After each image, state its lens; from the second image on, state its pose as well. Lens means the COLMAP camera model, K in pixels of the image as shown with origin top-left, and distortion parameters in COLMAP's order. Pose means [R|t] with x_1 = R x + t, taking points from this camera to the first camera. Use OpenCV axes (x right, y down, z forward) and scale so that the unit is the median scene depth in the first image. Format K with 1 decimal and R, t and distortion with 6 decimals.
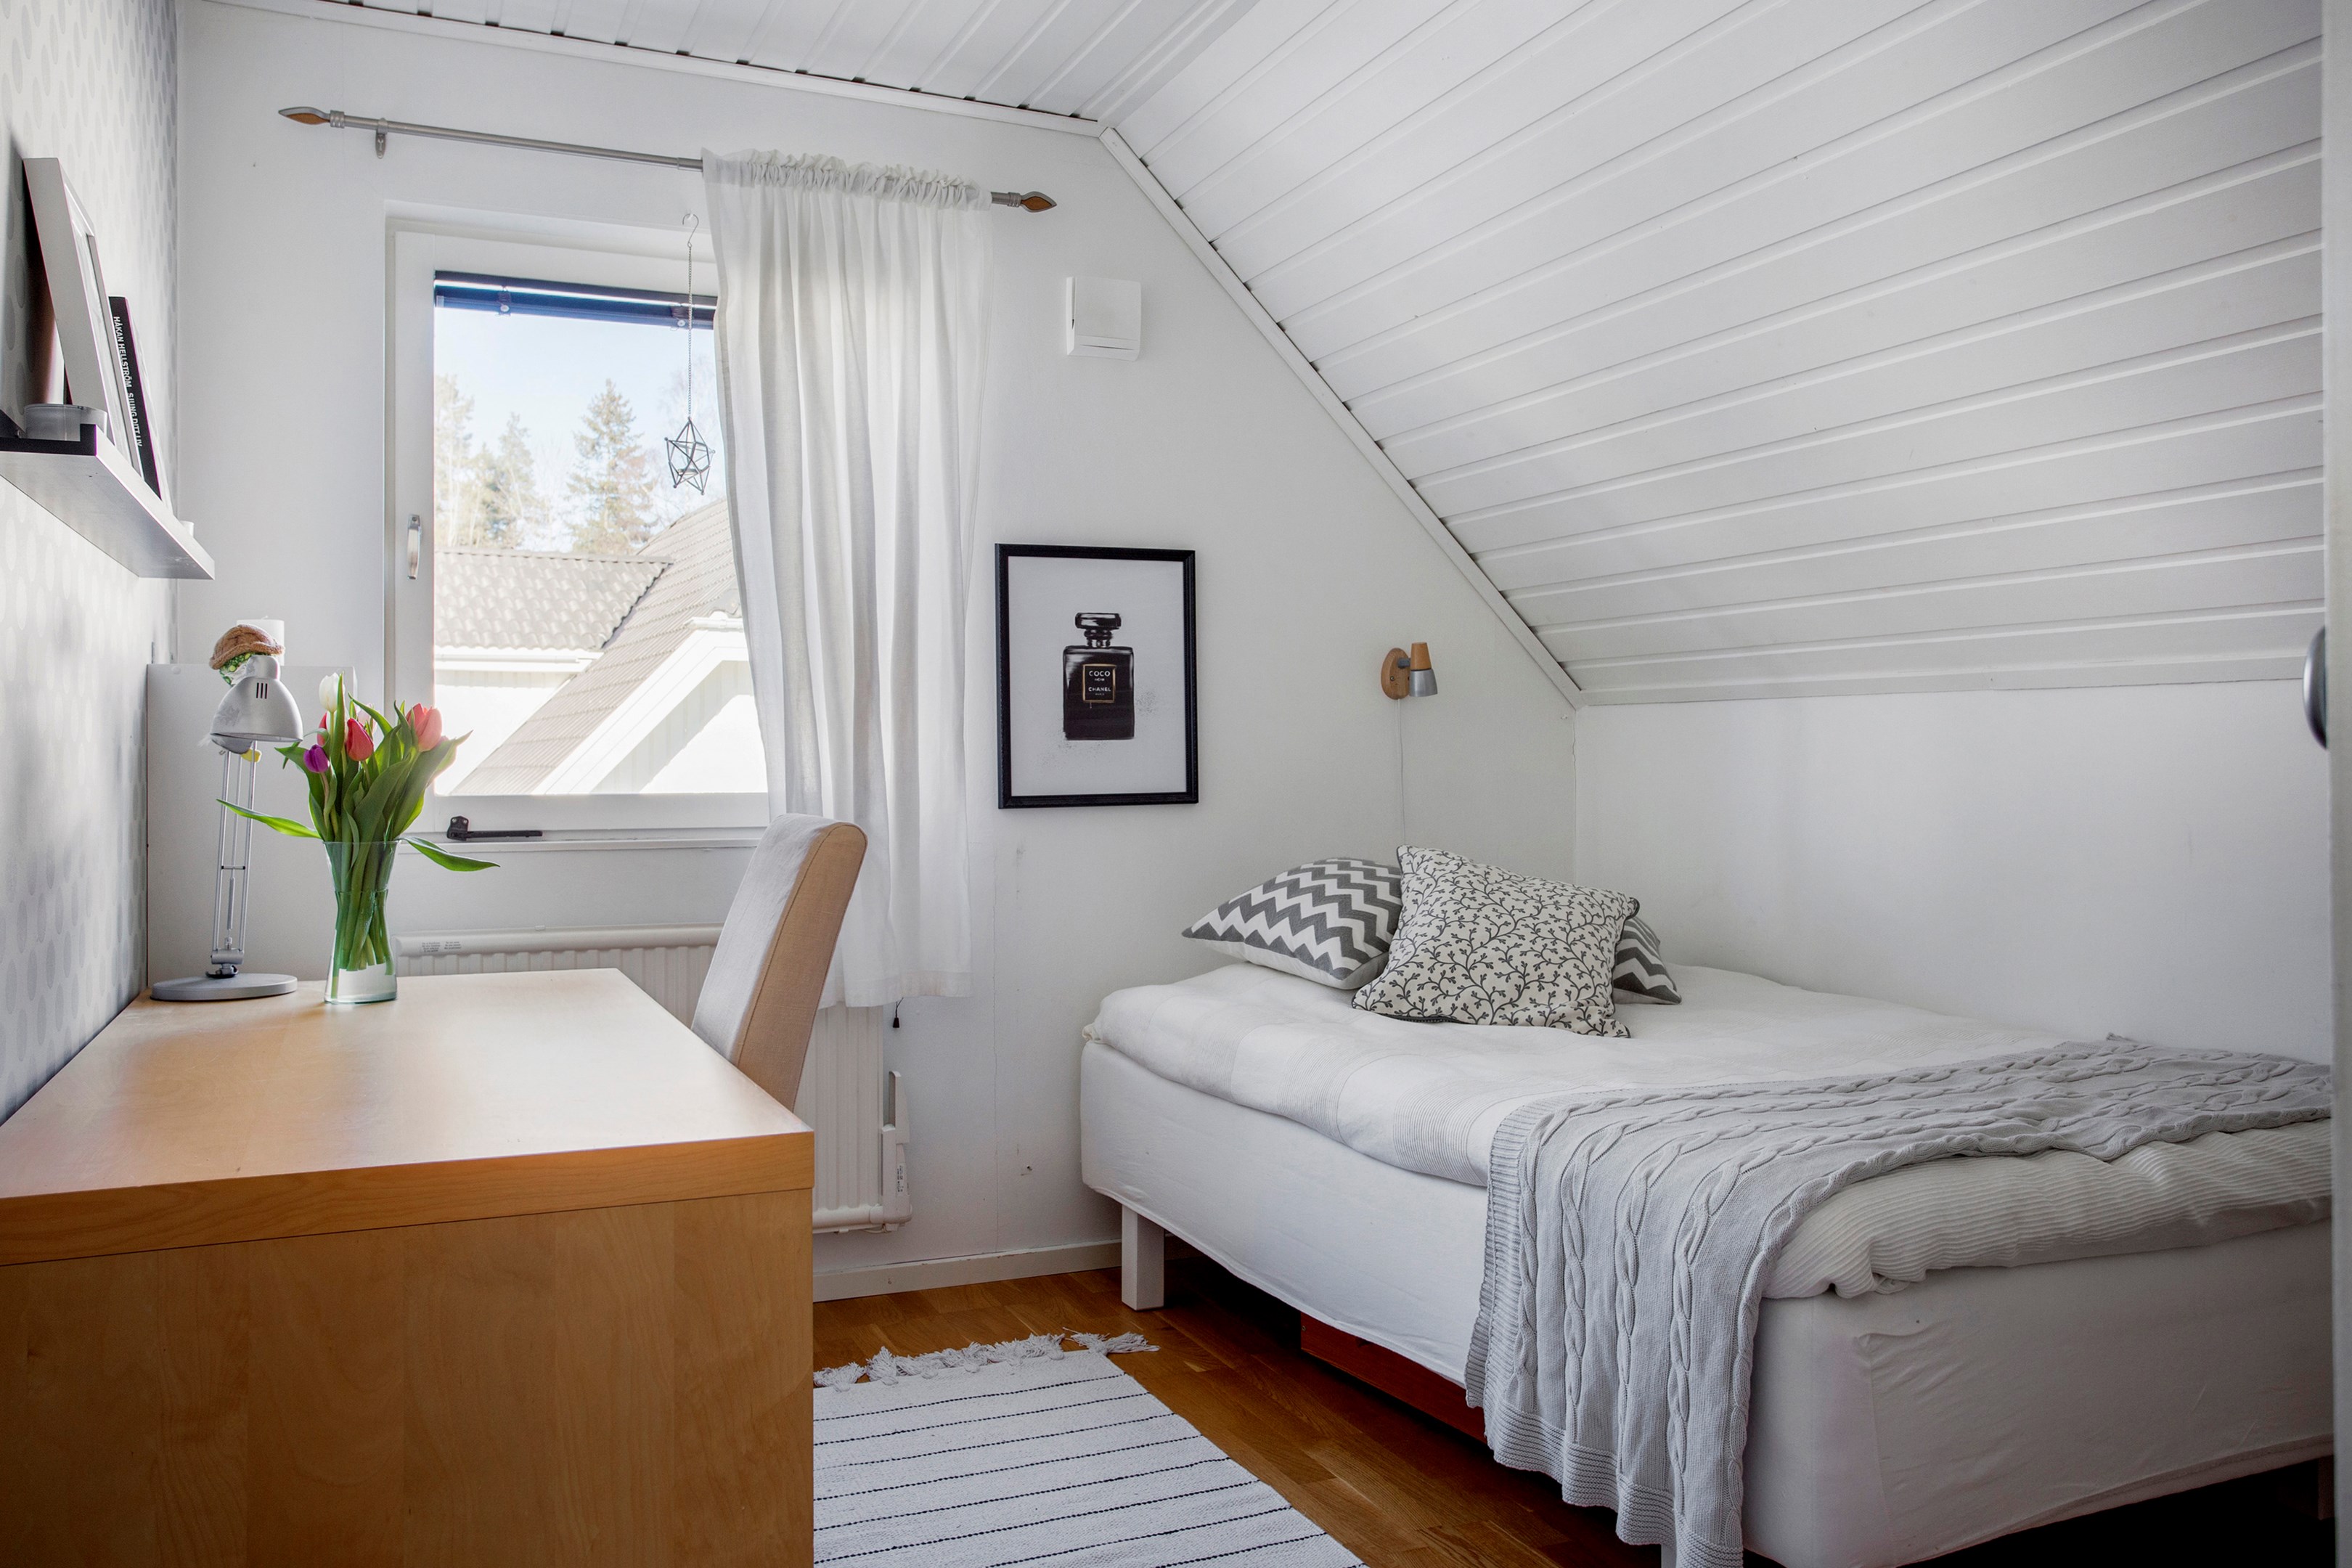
lens RADIAL K [[1852.5, 0, 1176.6], [0, 1852.5, 773.1], [0, 0, 1]] dist [-0.016909, -0.001519]
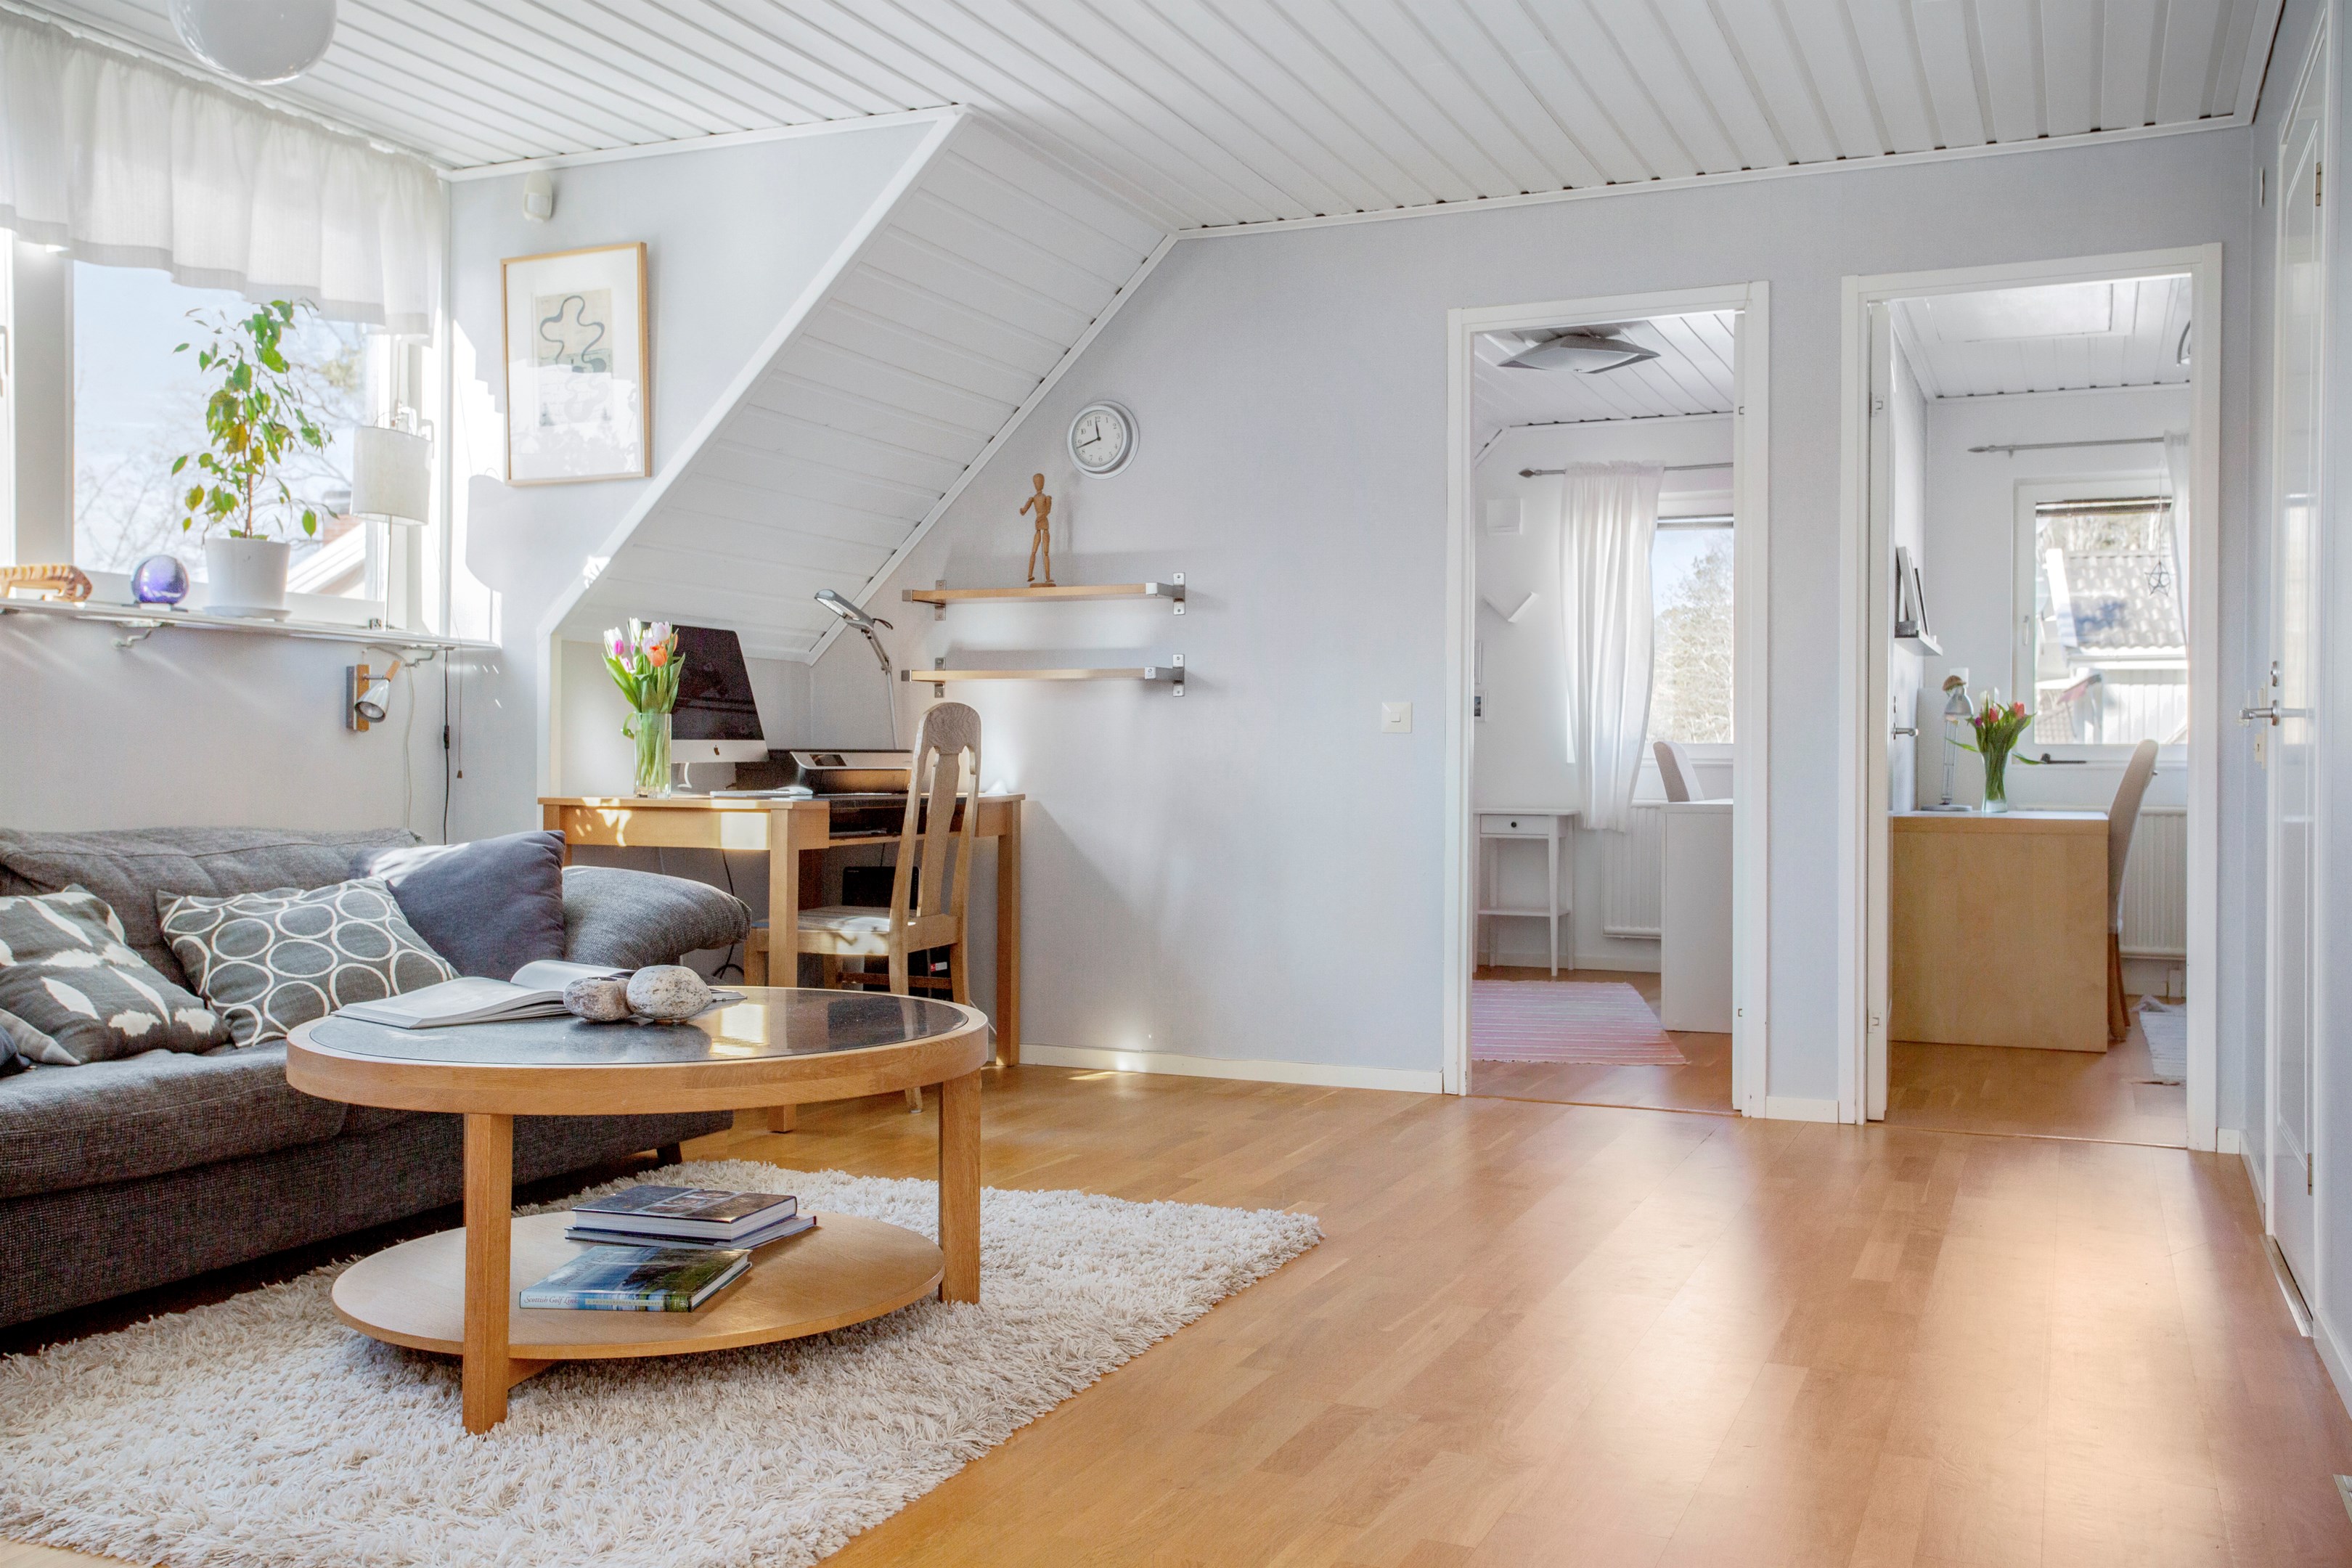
lens RADIAL K [[2141.1, 0, 1174.4], [0, 2141.1, 774.7], [0, 0, 1]] dist [-0.002796, 0.000000]
pose [[0.690280, 0.004367, -0.723529, 0.932627], [-0.007195, 0.999974, -0.000829, 0.074690], [0.723506, 0.005778, 0.690293, -1.901921]]
